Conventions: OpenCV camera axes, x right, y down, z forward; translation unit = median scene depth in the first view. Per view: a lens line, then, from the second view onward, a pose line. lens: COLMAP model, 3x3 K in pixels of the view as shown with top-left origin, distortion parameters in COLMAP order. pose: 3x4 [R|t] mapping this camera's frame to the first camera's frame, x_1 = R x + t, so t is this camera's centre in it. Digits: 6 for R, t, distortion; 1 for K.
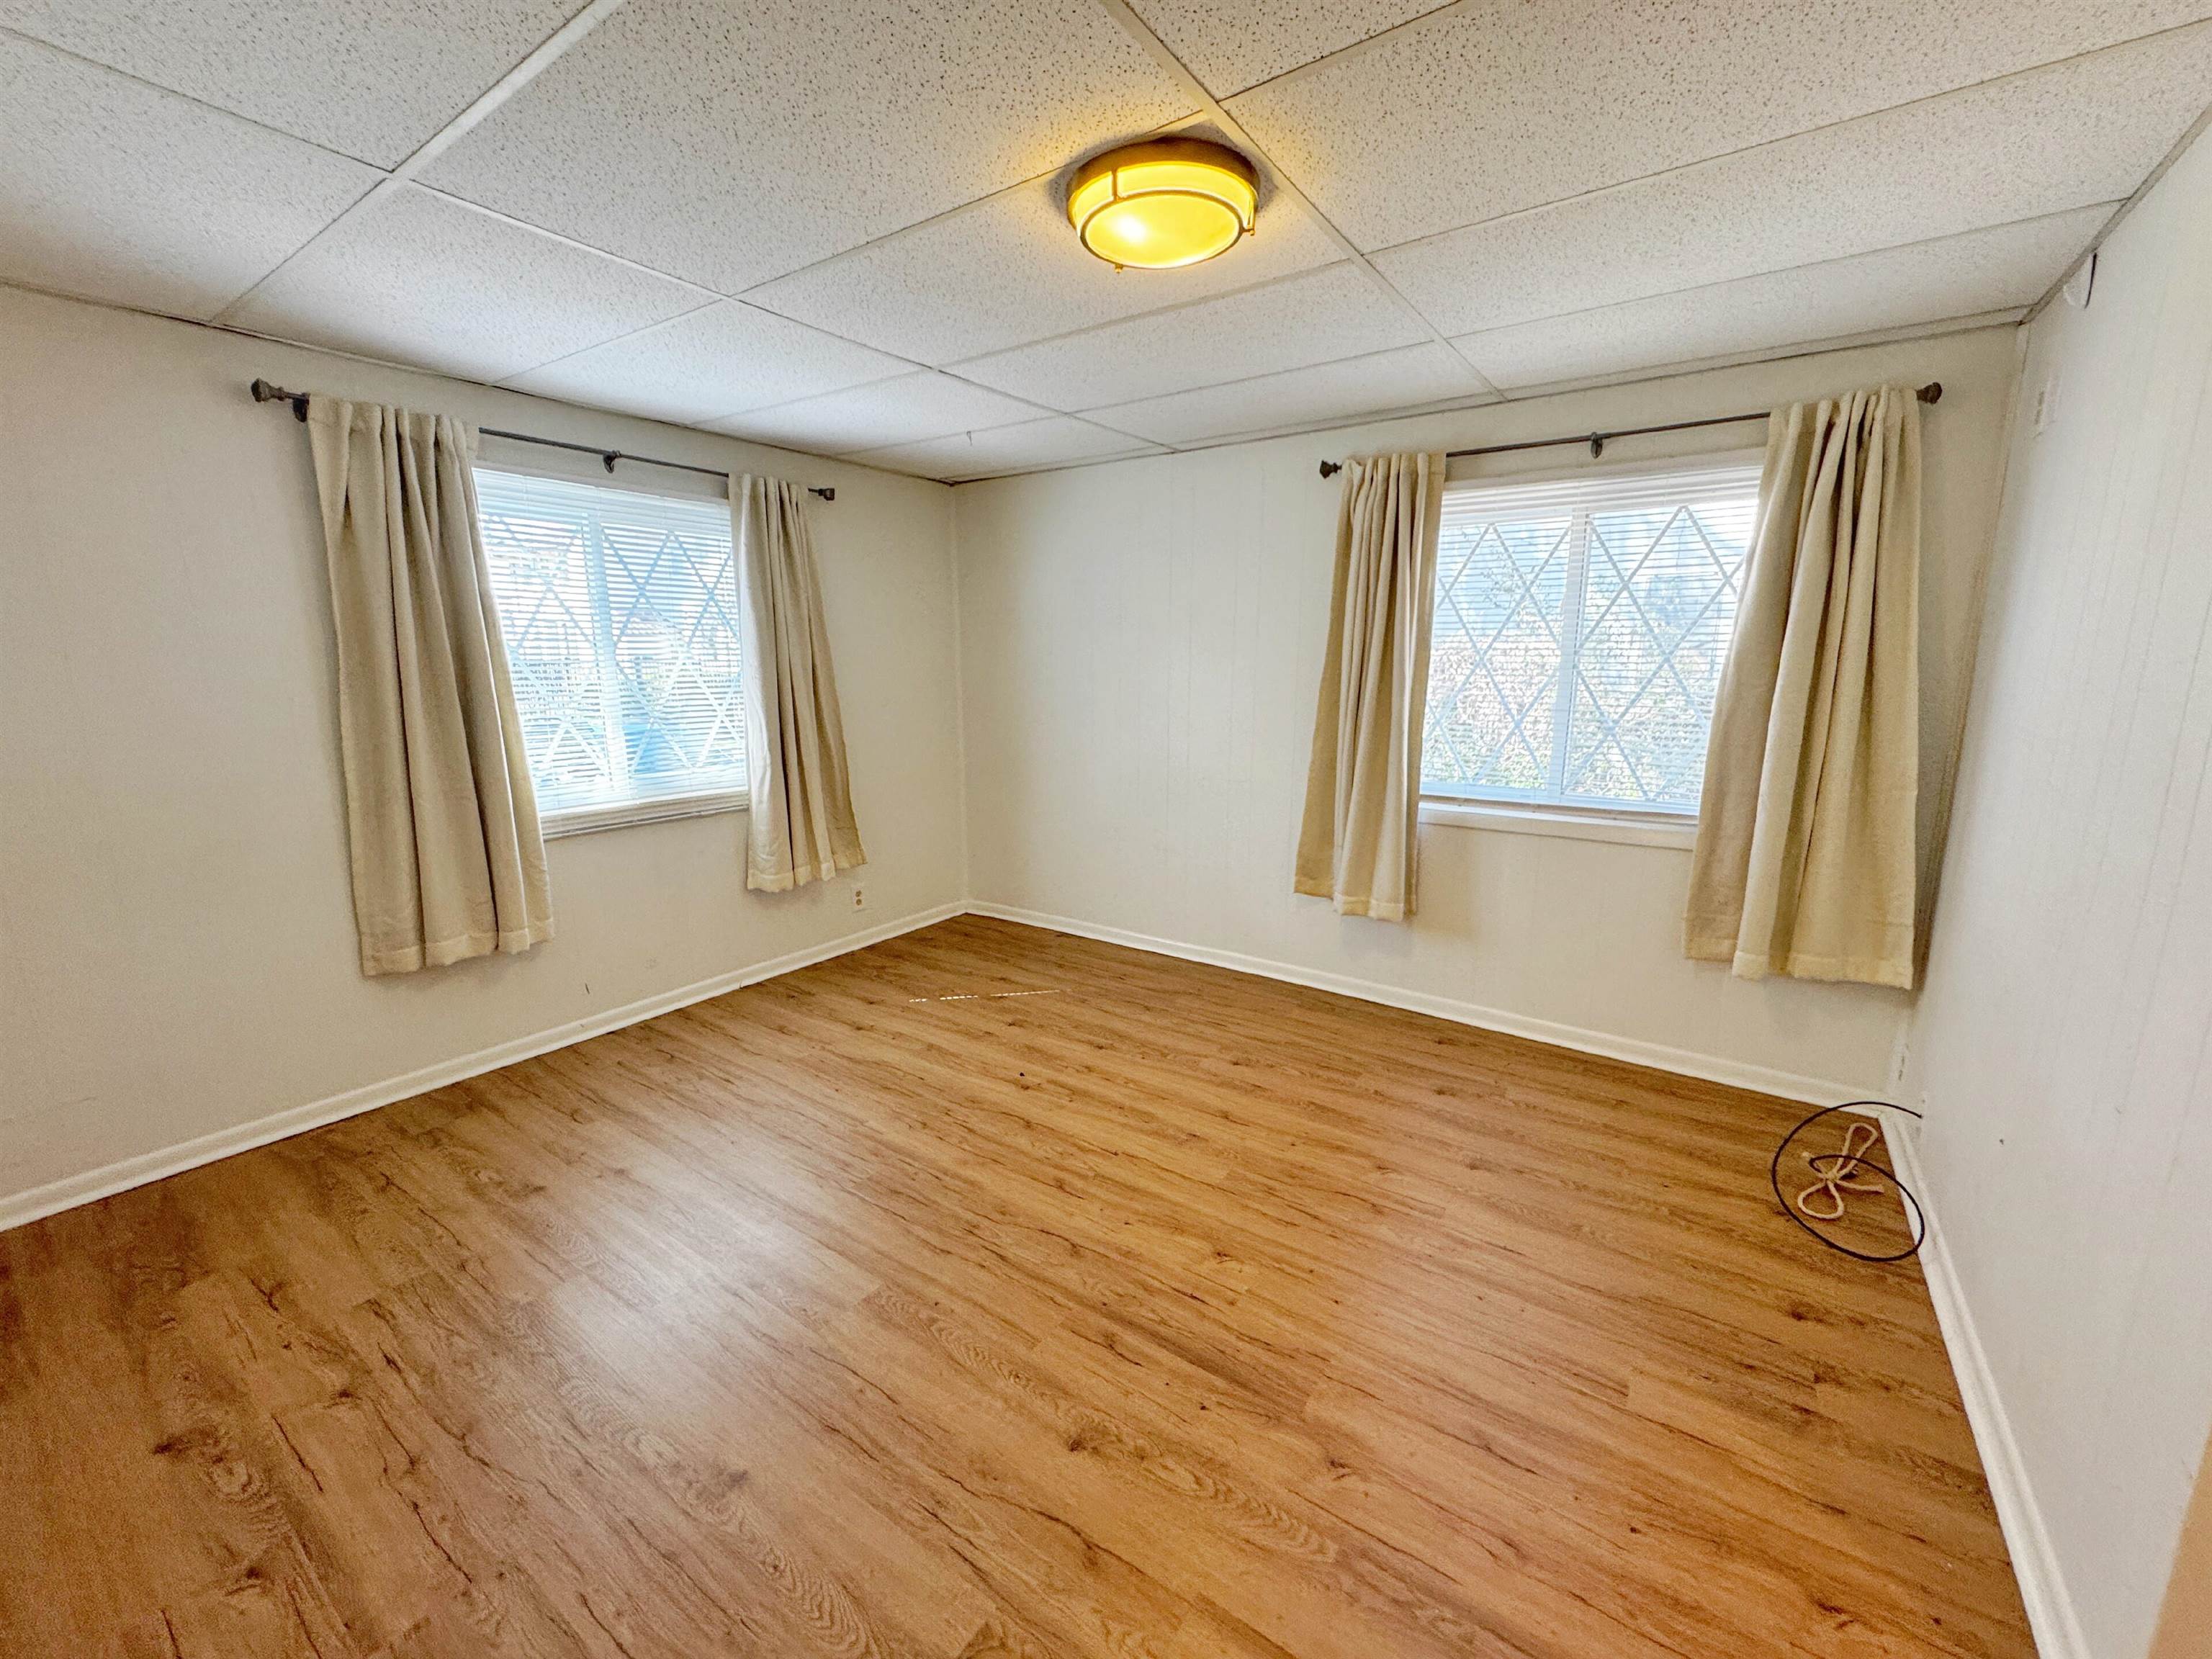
lens RADIAL K [[878.1, 0, 1109.7], [0, 878.1, 832.2], [0, 0, 1]] dist [-0.002349, -0.000331]
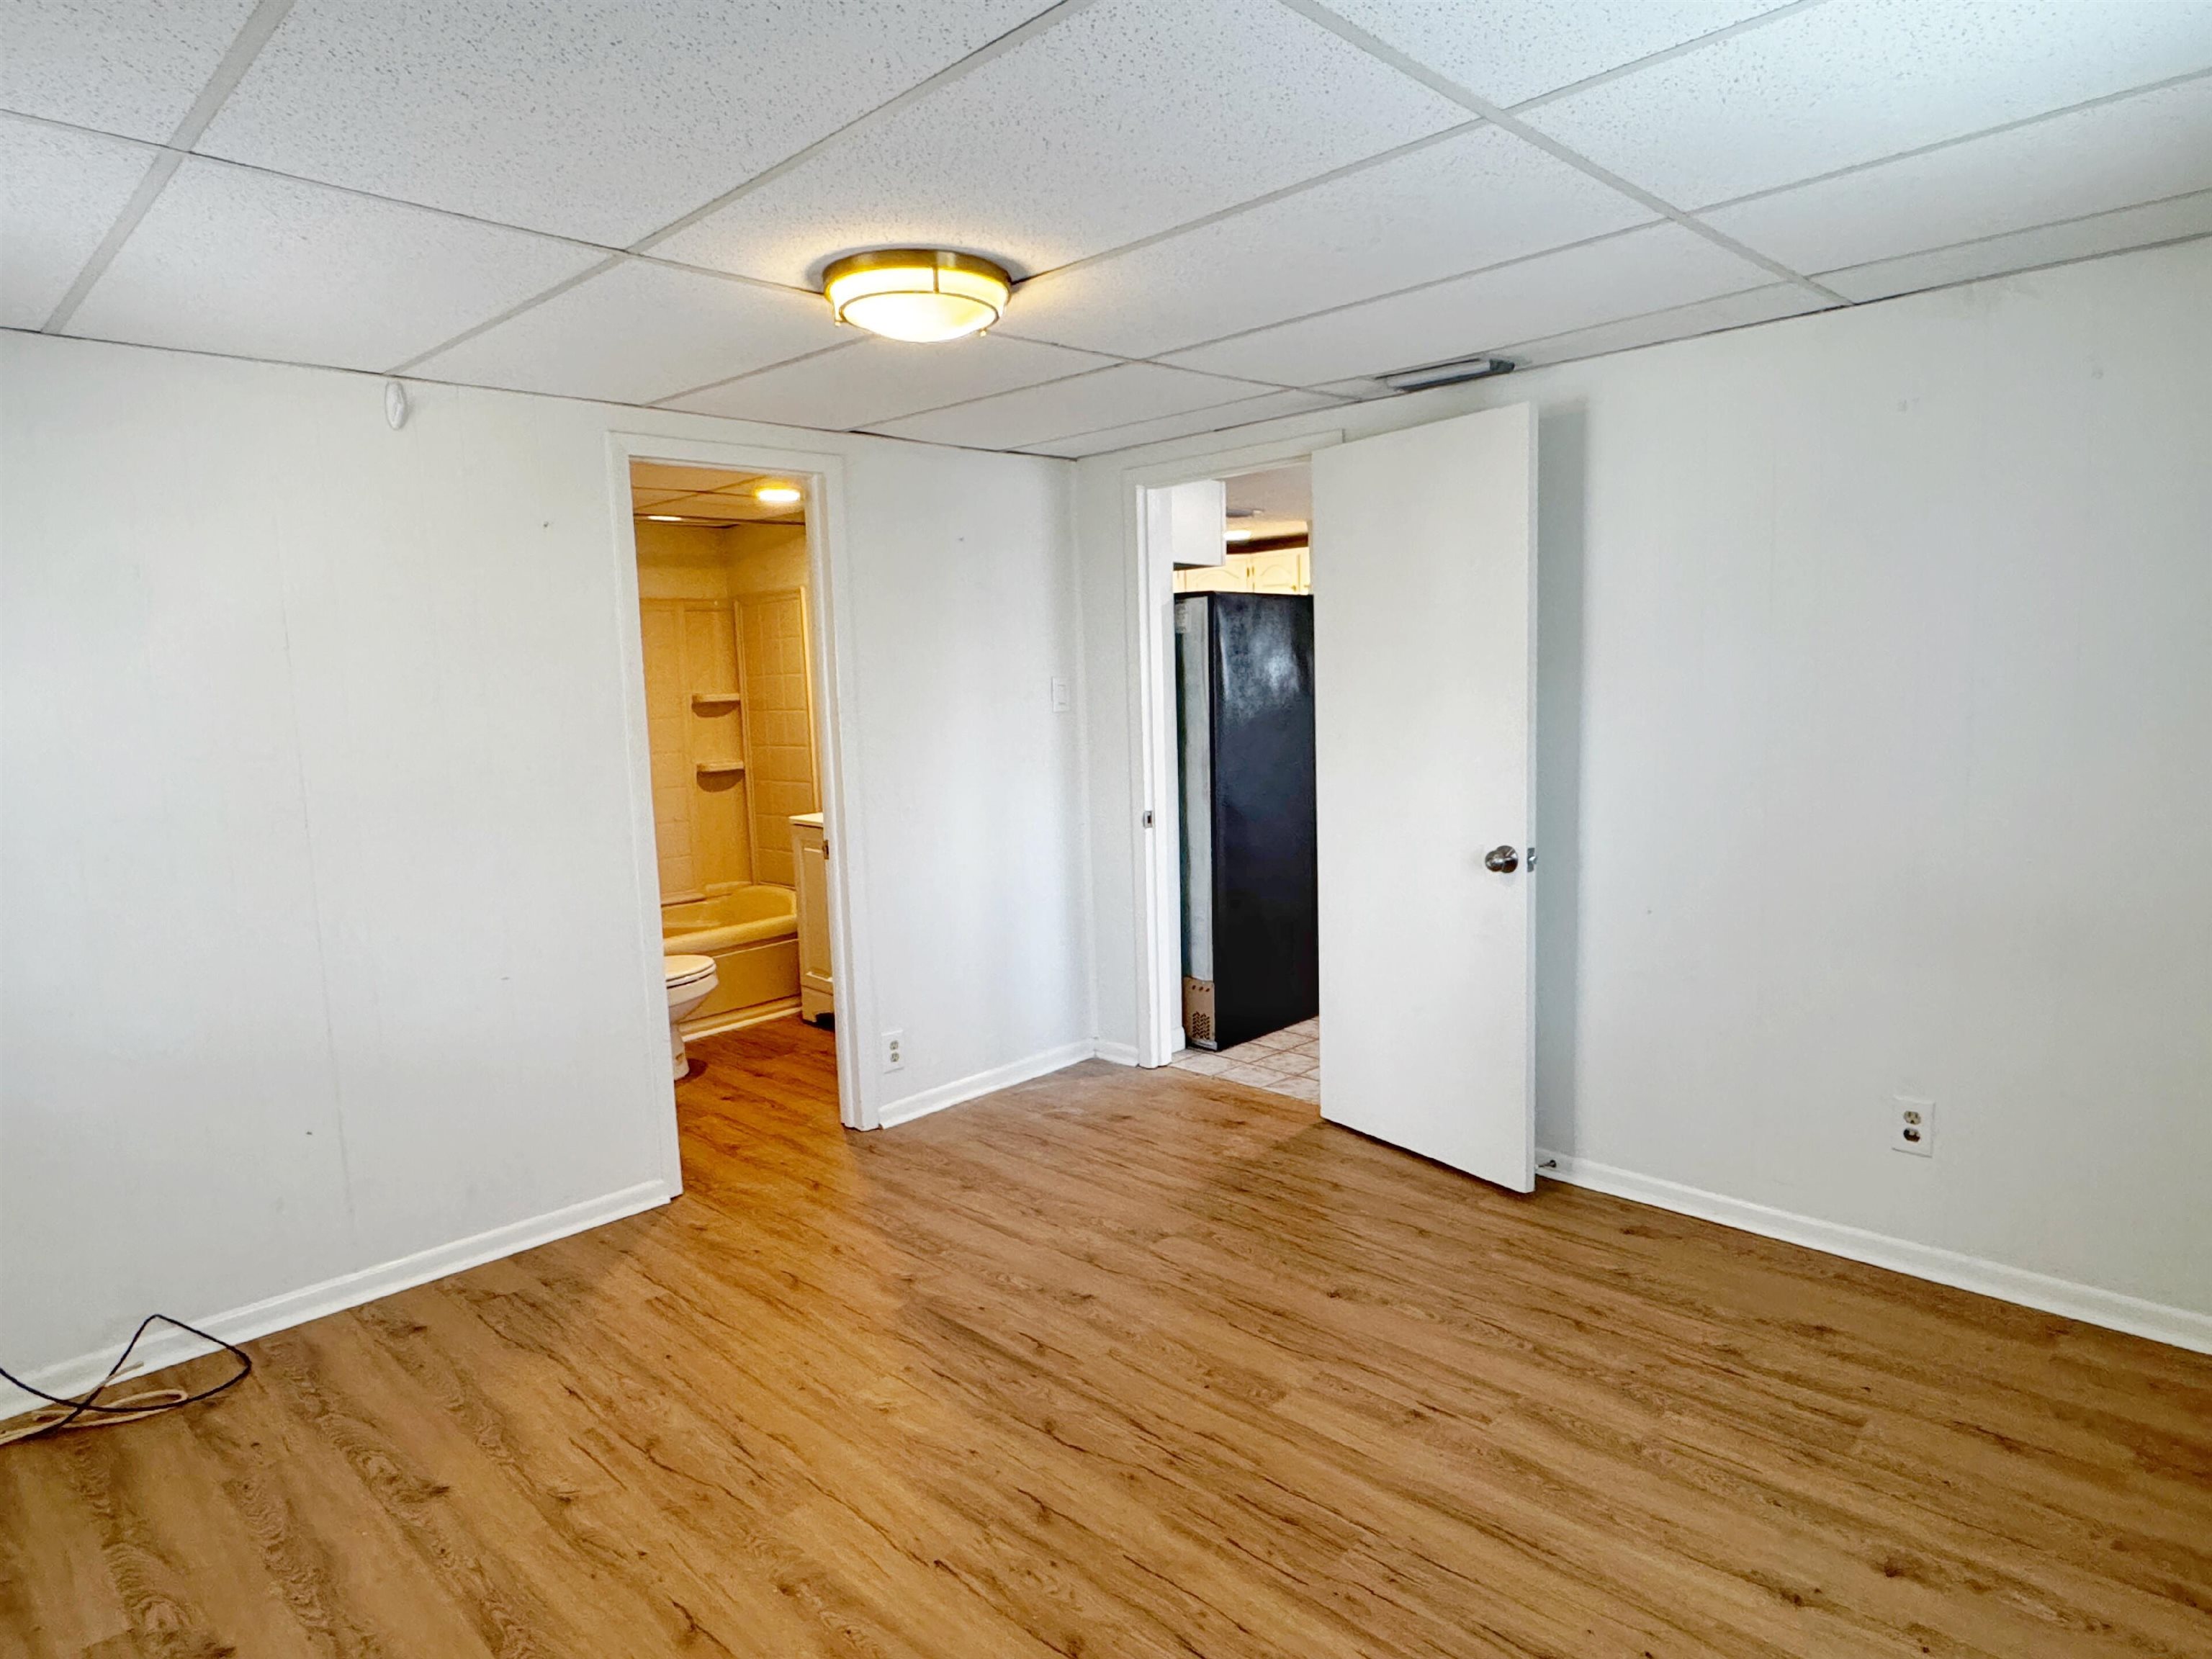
lens RADIAL K [[1276.6, 0, 1106.0], [0, 1276.6, 829.5], [0, 0, 1]] dist [0.032634, 0.000733]
pose [[-0.984271, 0.011957, 0.176258, -0.329657], [0.068692, 0.945099, 0.319483, -0.465210], [-0.162762, 0.326566, -0.931055, 2.038525]]
